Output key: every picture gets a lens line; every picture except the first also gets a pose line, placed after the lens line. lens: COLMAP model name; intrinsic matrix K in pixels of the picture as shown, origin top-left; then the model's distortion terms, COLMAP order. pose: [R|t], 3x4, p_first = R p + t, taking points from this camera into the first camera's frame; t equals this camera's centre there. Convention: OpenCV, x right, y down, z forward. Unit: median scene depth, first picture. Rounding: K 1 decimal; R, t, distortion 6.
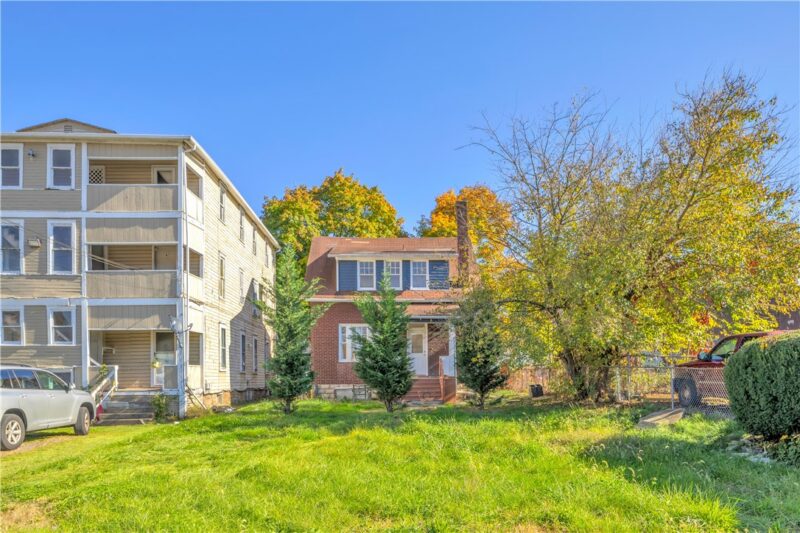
lens RADIAL K [[554.7, 0, 398.1], [0, 554.7, 300.1], [0, 0, 1]] dist [-0.002844, 0.000072]
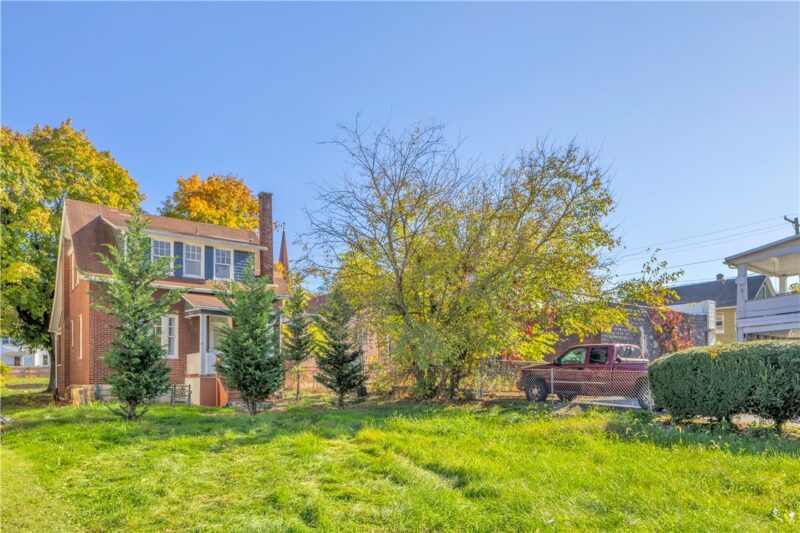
lens RADIAL K [[554.7, 0, 398.1], [0, 554.7, 300.1], [0, 0, 1]] dist [-0.002844, 0.000072]
pose [[0.820491, 0.087963, 0.564851, -0.233205], [-0.085345, 0.995866, -0.031113, 0.016541], [-0.565253, -0.022679, 0.824606, 0.086737]]
